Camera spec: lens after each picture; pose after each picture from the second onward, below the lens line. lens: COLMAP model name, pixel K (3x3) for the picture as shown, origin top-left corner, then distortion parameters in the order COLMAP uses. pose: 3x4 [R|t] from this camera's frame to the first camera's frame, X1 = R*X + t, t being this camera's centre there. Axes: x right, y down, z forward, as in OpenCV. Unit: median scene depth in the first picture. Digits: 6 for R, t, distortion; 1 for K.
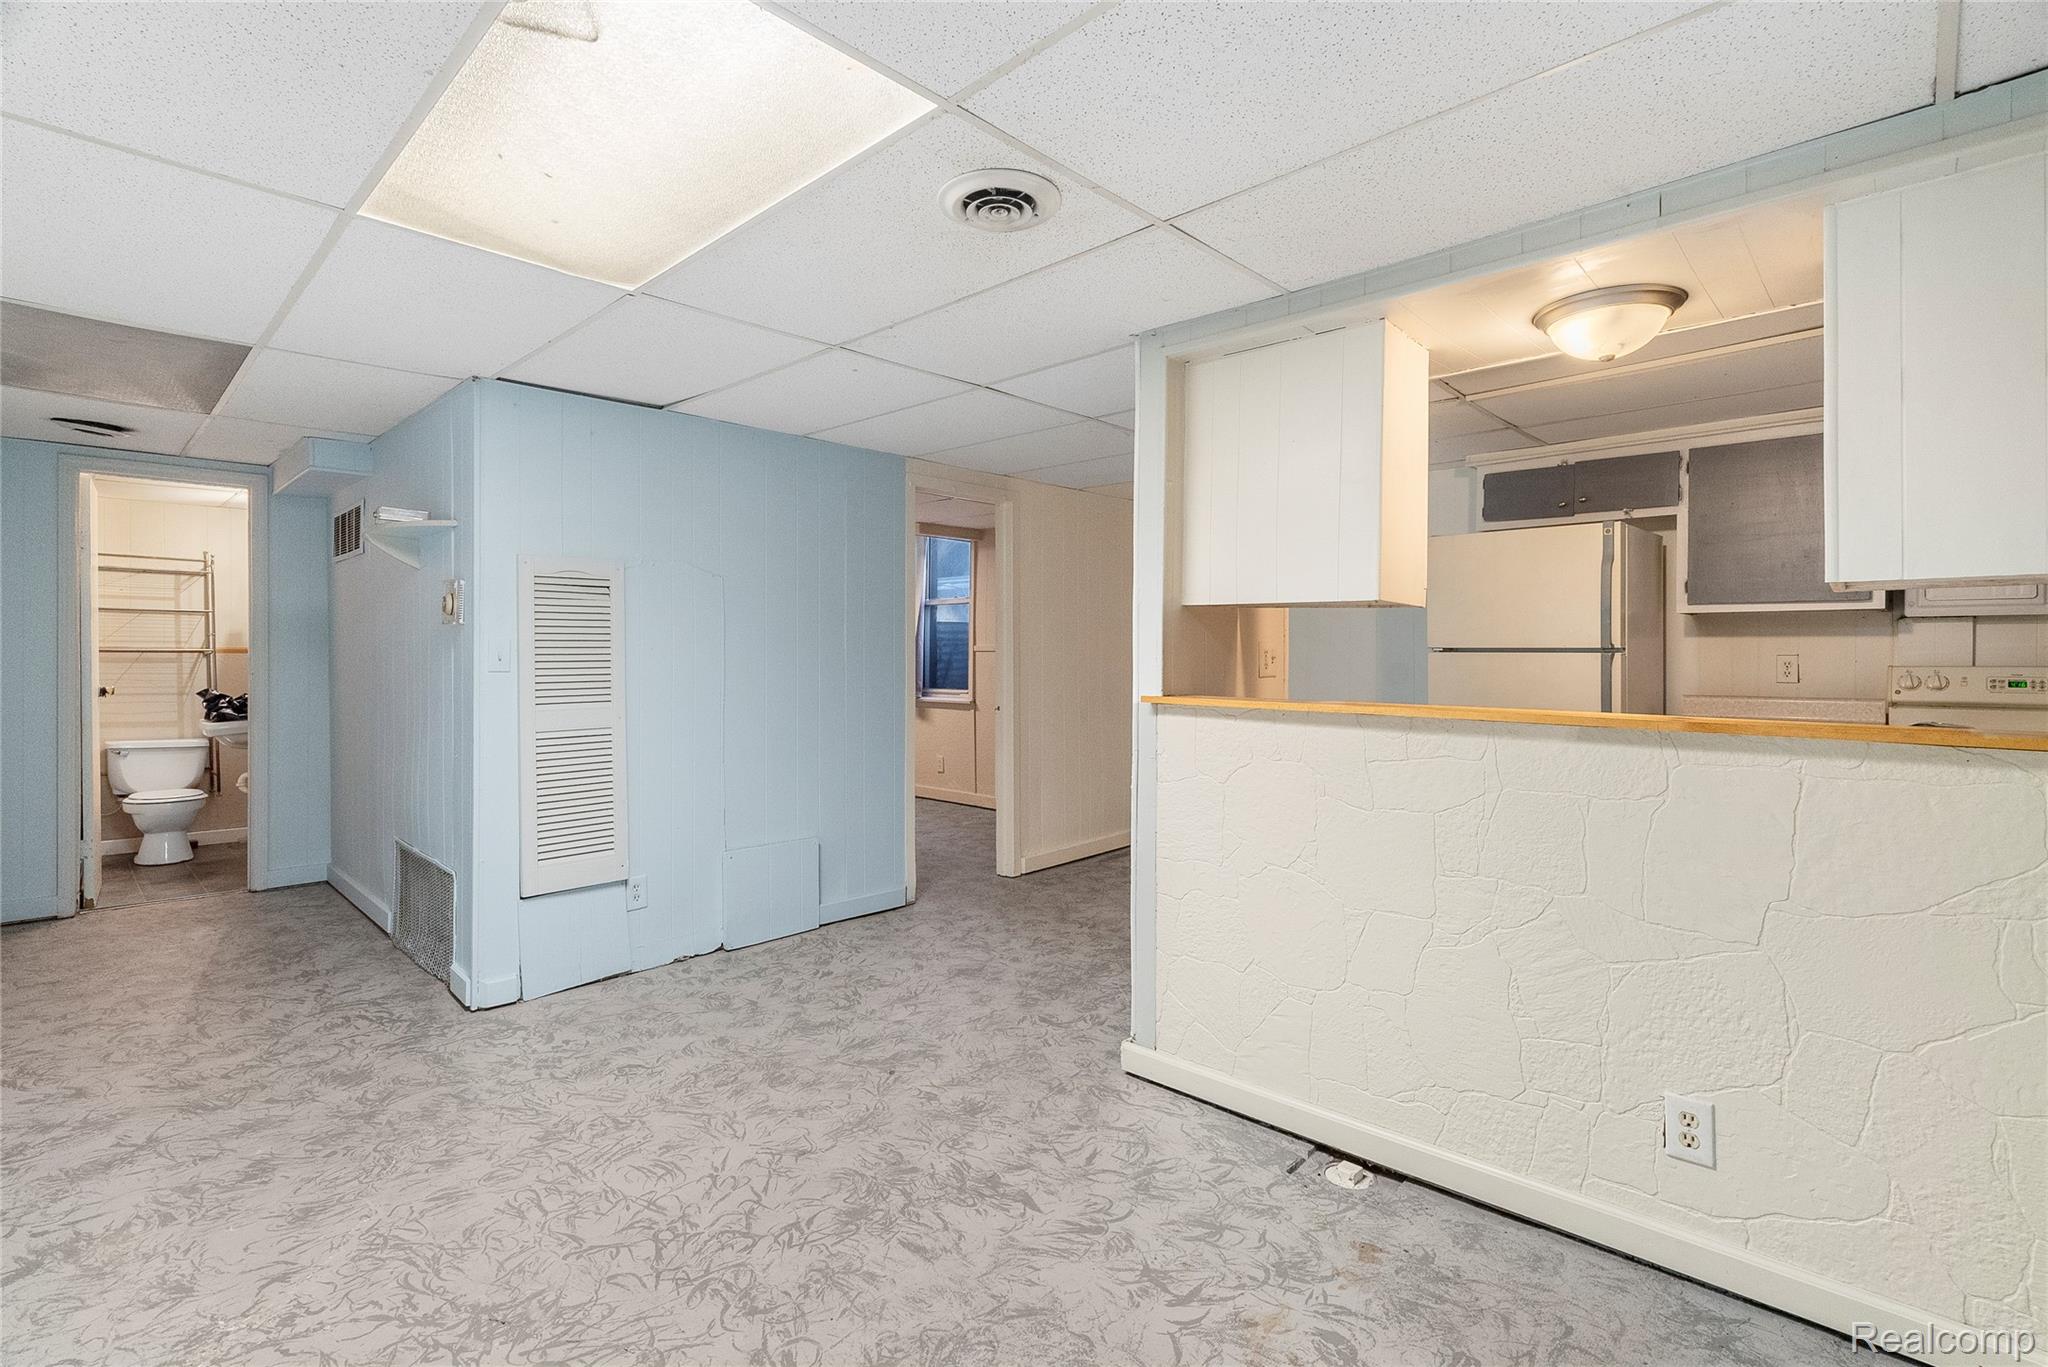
lens RADIAL K [[934.6, 0, 1029.8], [0, 934.6, 659.4], [0, 0, 1]] dist [-0.003732, 0.000245]
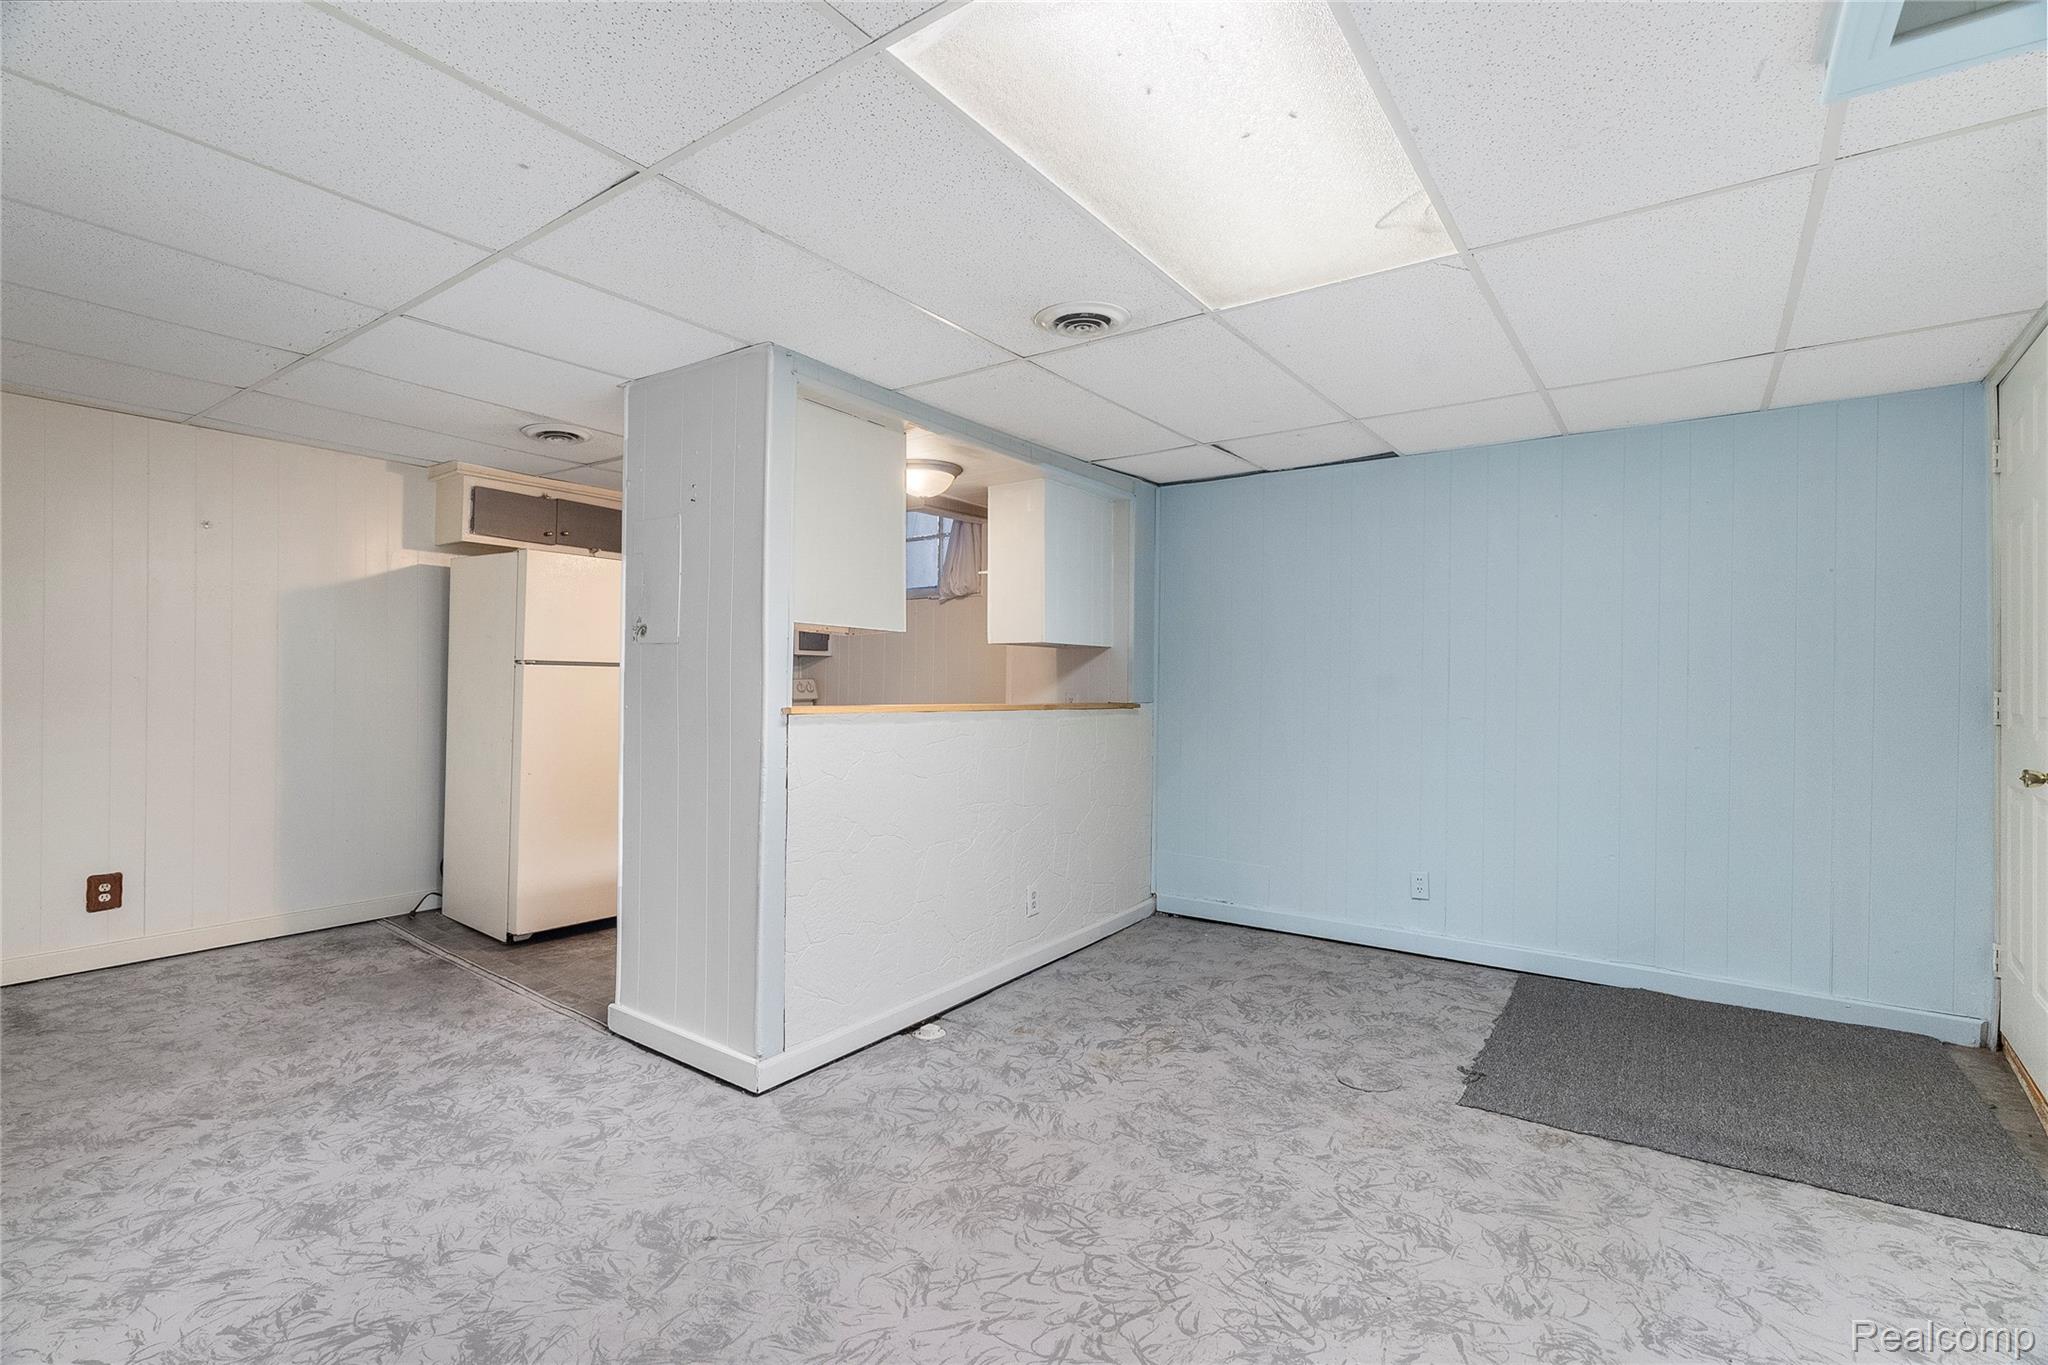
lens RADIAL K [[926.0, 0, 1031.4], [0, 926.0, 680.9], [0, 0, 1]] dist [-0.002846, 0.000916]
pose [[-0.141531, -0.001545, 0.989933, -1.195015], [-0.009762, 0.999952, 0.000165, 0.009792], [-0.989886, -0.009641, -0.141539, 1.150843]]
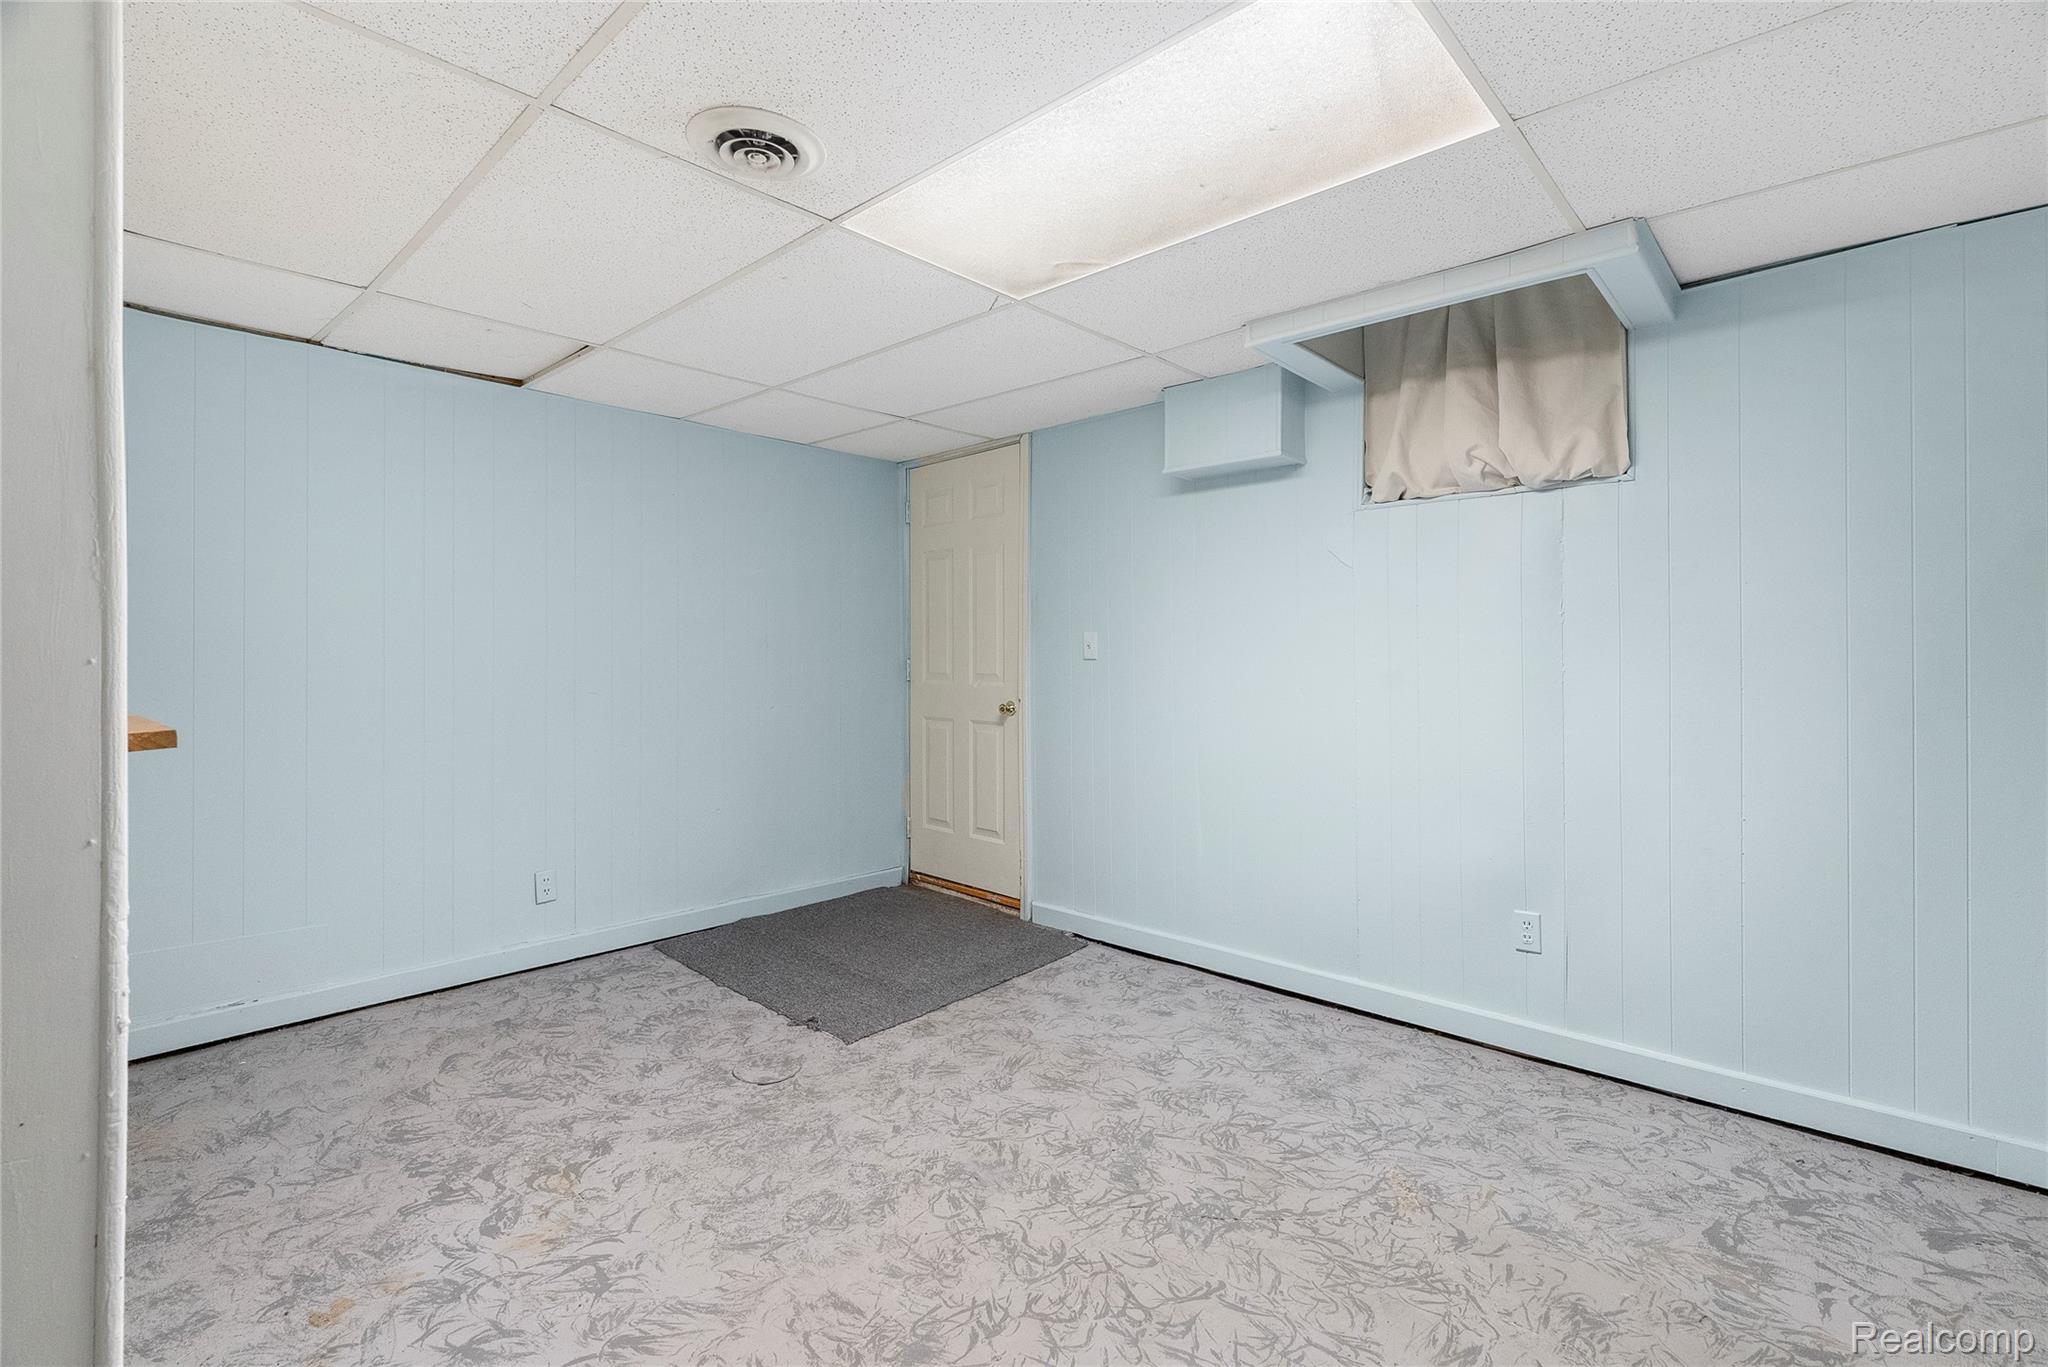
lens RADIAL K [[926.0, 0, 1031.4], [0, 926.0, 681.9], [0, 0, 1]] dist [-0.002846, 0.000916]
pose [[-0.999740, -0.003931, -0.022444, -0.260602], [-0.004388, 0.999784, 0.020309, 0.016642], [0.022360, 0.020402, -0.999542, 1.760241]]
